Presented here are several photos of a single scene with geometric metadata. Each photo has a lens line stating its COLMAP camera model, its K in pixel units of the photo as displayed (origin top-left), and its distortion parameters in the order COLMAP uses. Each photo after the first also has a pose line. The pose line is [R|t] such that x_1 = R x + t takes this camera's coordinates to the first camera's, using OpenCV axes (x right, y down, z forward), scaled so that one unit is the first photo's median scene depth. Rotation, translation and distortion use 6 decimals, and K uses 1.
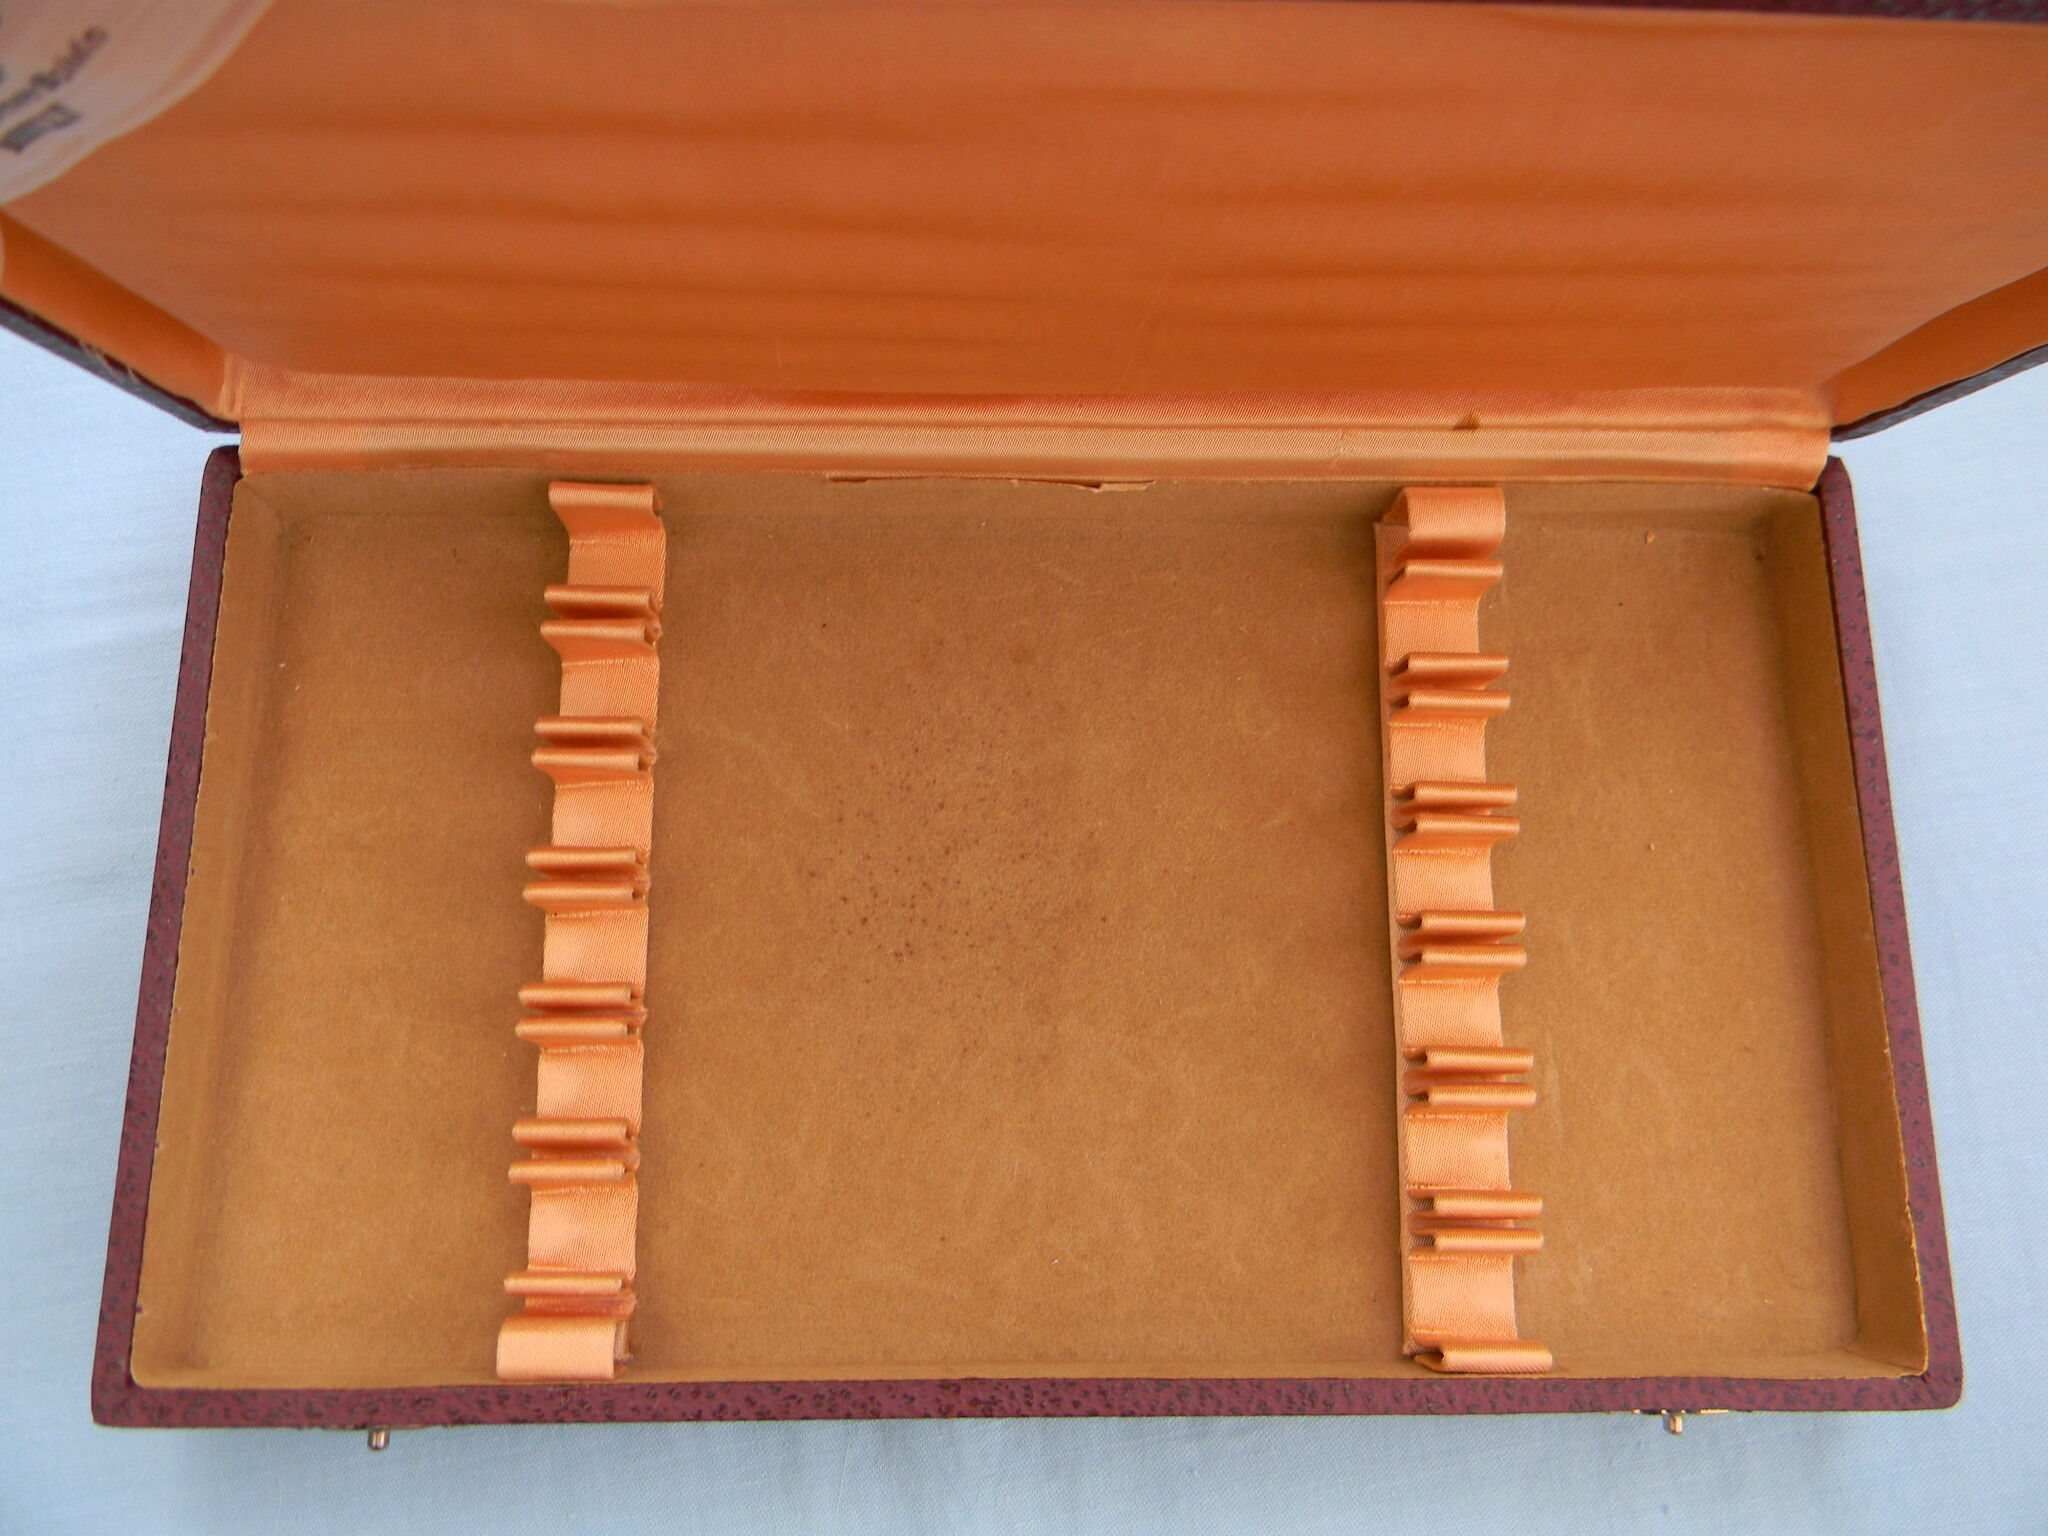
lens RADIAL K [[1634.3, 0, 1024.0], [0, 1634.3, 768.0], [0, 0, 1]] dist [-0.000572, -0.012672]
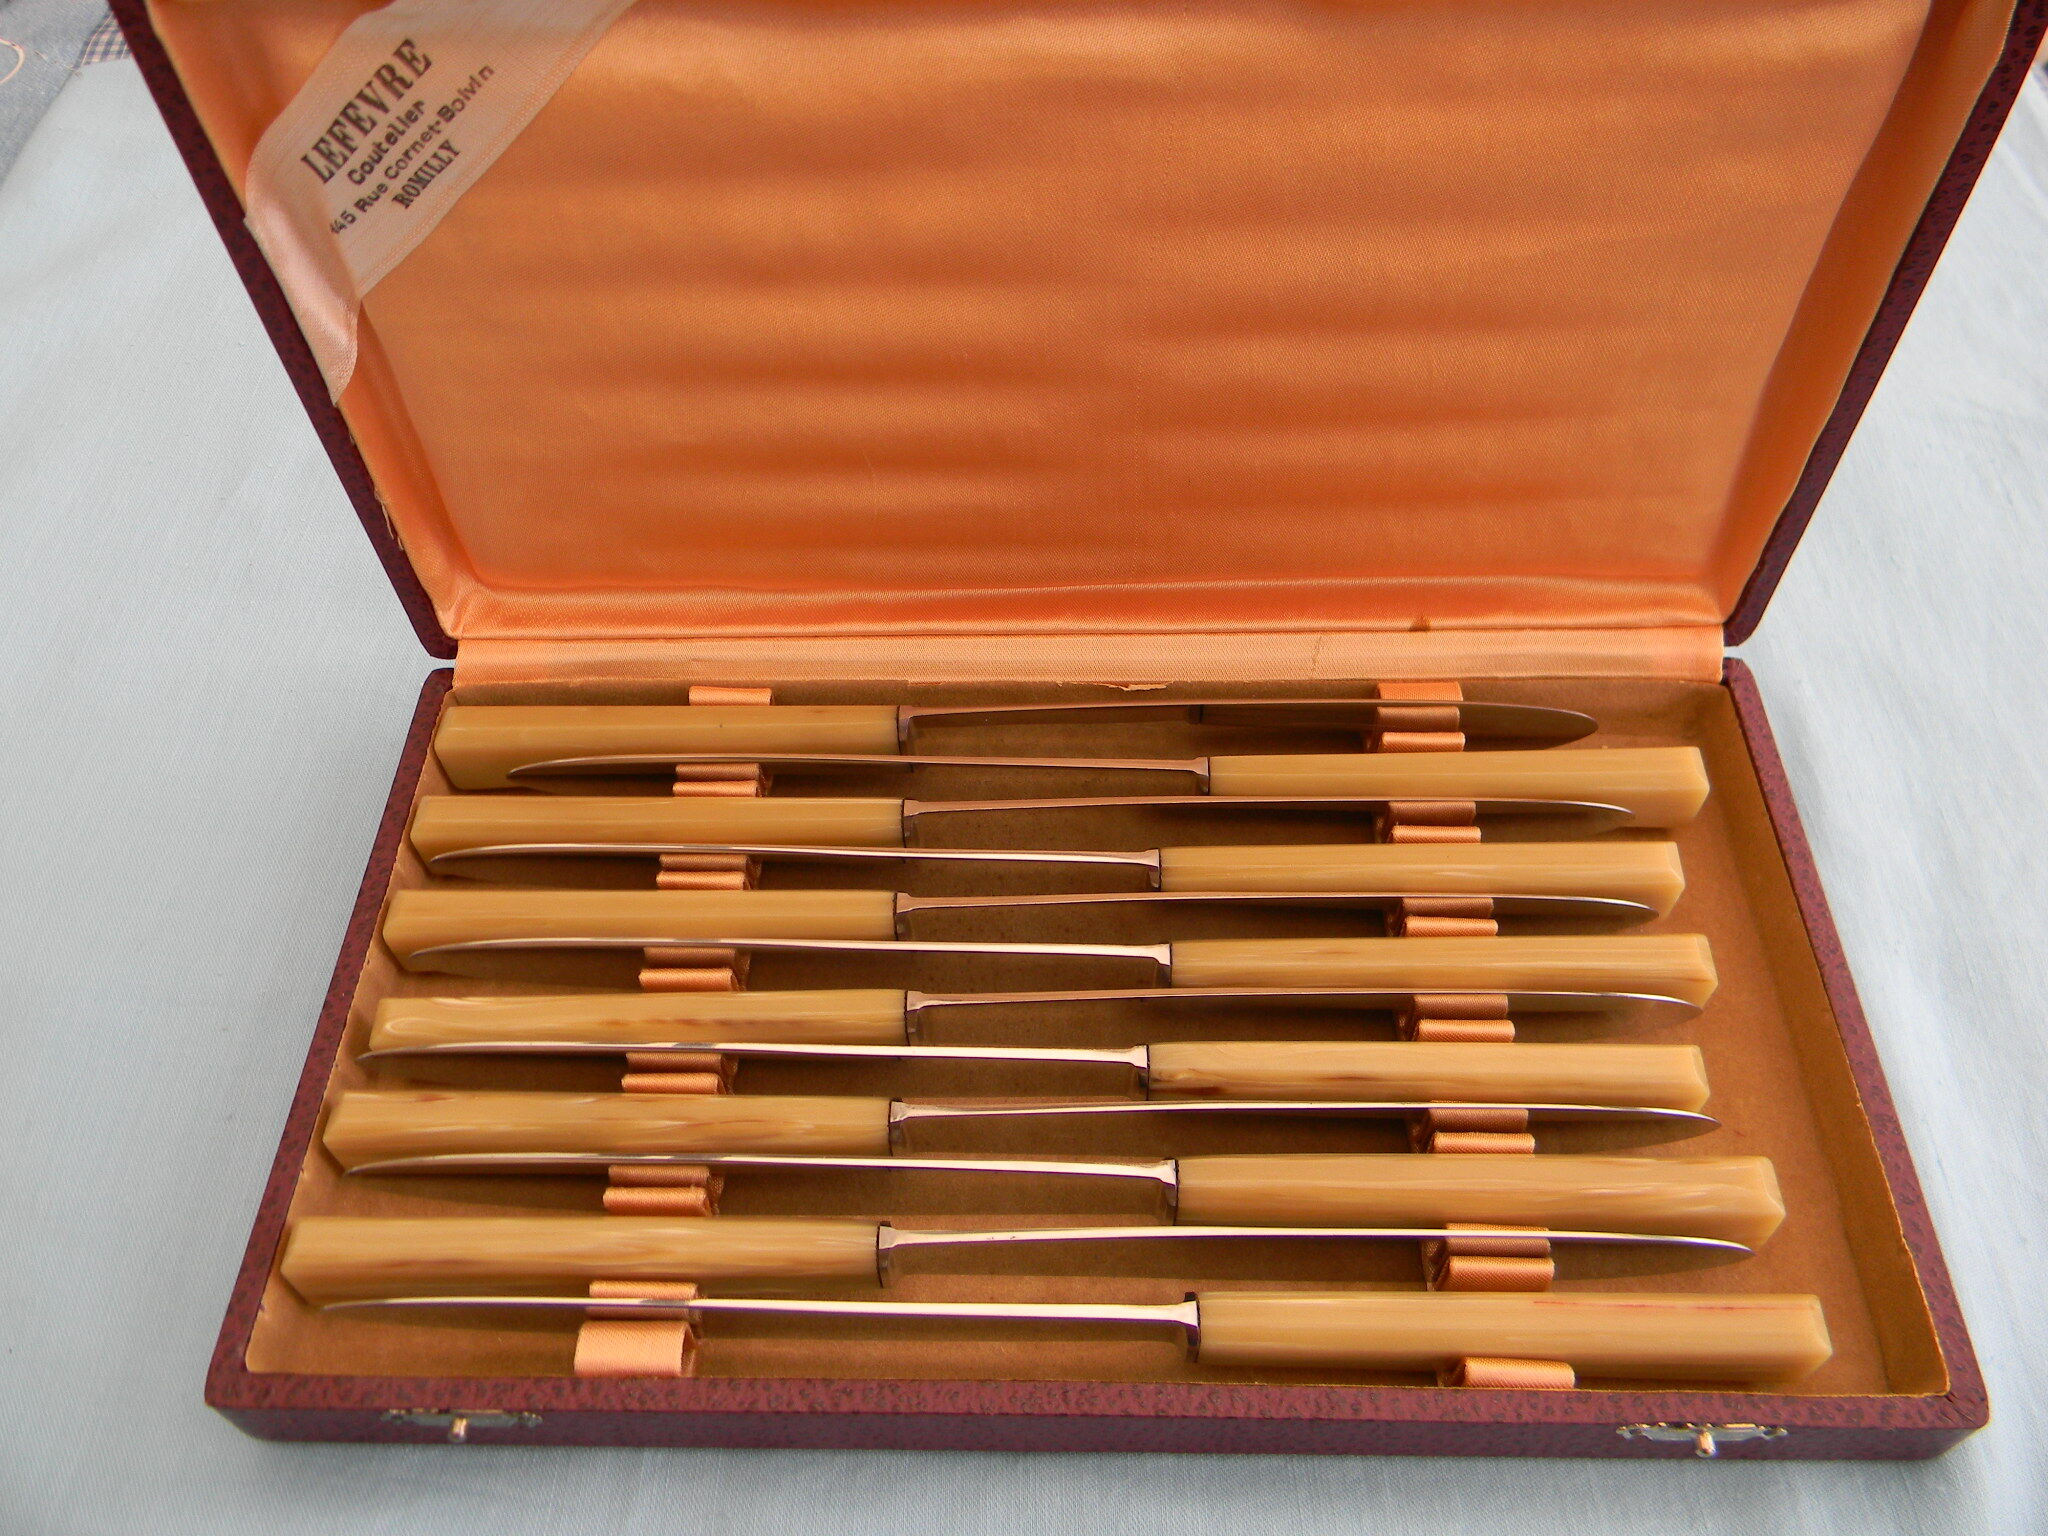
lens RADIAL K [[1634.3, 0, 1024.0], [0, 1634.3, 768.0], [0, 0, 1]] dist [-0.000572, -0.012672]
pose [[0.997989, -0.020192, -0.060089, 0.044752], [-0.005851, 0.914525, -0.404487, 0.420415], [0.063120, 0.404025, 0.912568, -0.119470]]
